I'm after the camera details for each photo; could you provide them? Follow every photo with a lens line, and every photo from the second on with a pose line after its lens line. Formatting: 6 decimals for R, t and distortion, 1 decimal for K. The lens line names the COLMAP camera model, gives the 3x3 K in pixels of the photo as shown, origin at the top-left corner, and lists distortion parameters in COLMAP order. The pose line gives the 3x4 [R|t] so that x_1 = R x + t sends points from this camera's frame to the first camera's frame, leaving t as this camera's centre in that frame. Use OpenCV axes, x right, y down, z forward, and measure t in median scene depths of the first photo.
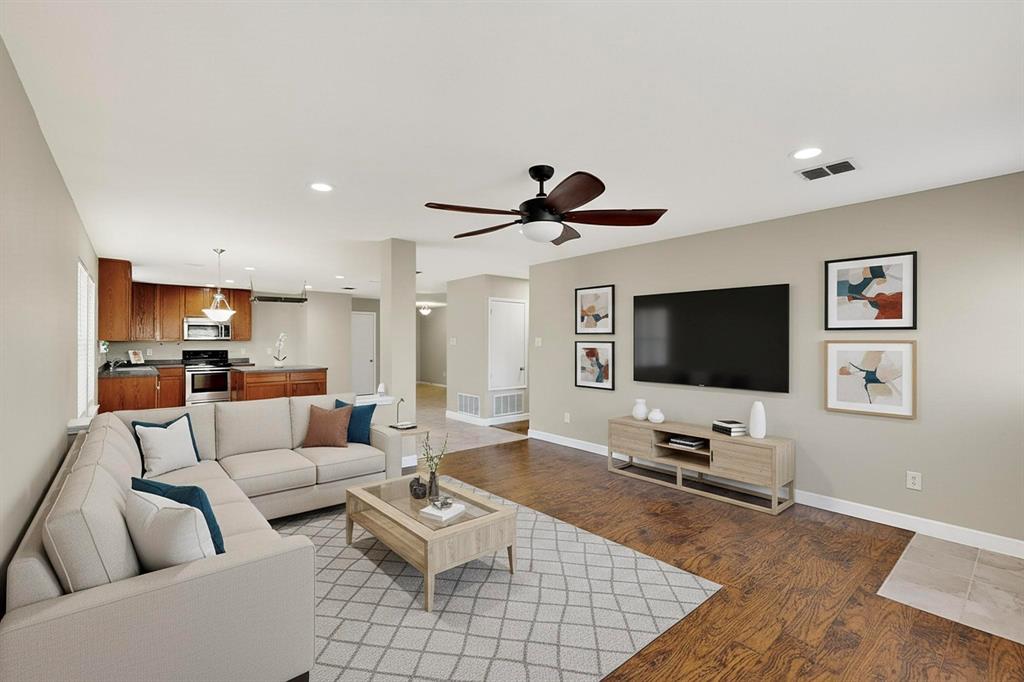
lens RADIAL K [[445.0, 0, 512.0], [0, 445.0, 341.0], [0, 0, 1]] dist [0.008974, 0.000046]
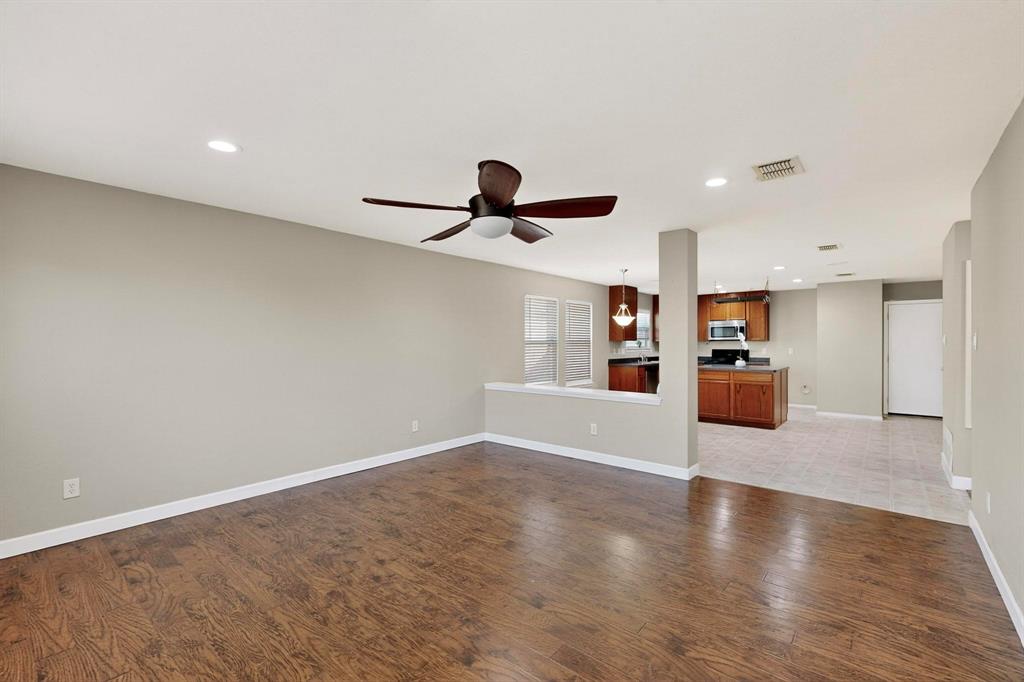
lens RADIAL K [[445.0, 0, 512.0], [0, 445.0, 341.0], [0, 0, 1]] dist [0.008974, 0.000046]
pose [[0.165075, -0.005041, -0.986268, 0.571756], [0.004487, 0.999980, -0.004360, 0.003552], [0.986271, -0.003706, 0.165094, 0.482115]]
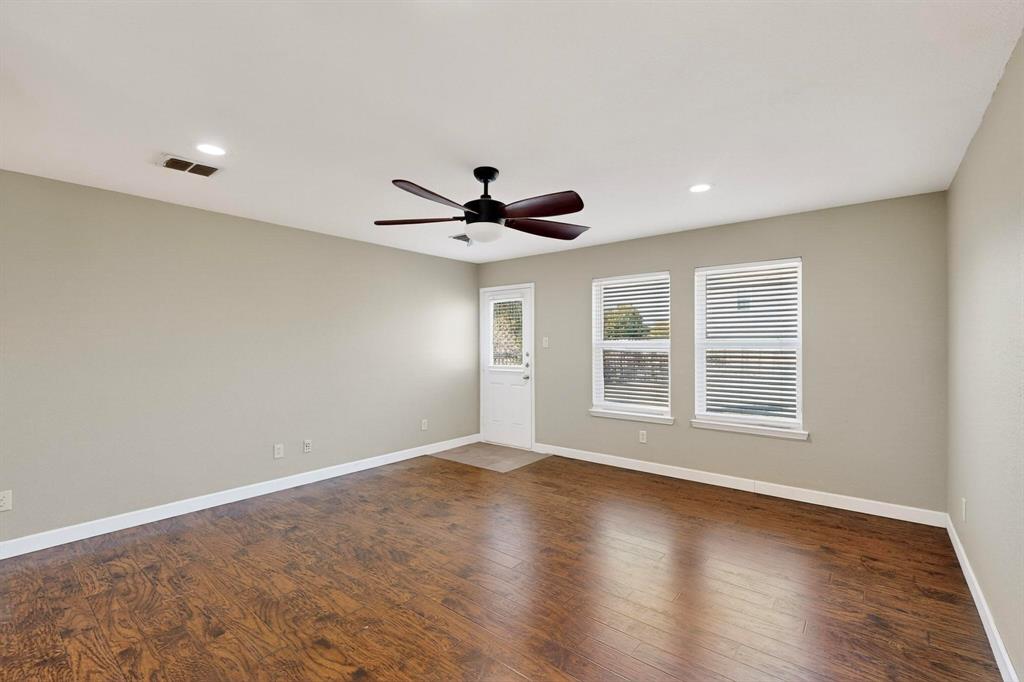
lens RADIAL K [[462.7, 0, 512.0], [0, 462.7, 341.0], [0, 0, 1]] dist [0.012453, 0.000013]
pose [[-0.178614, -0.001364, 0.983918, -0.538456], [-0.001401, 0.999998, 0.001132, -0.002501], [-0.983918, -0.001176, -0.178616, 0.617388]]
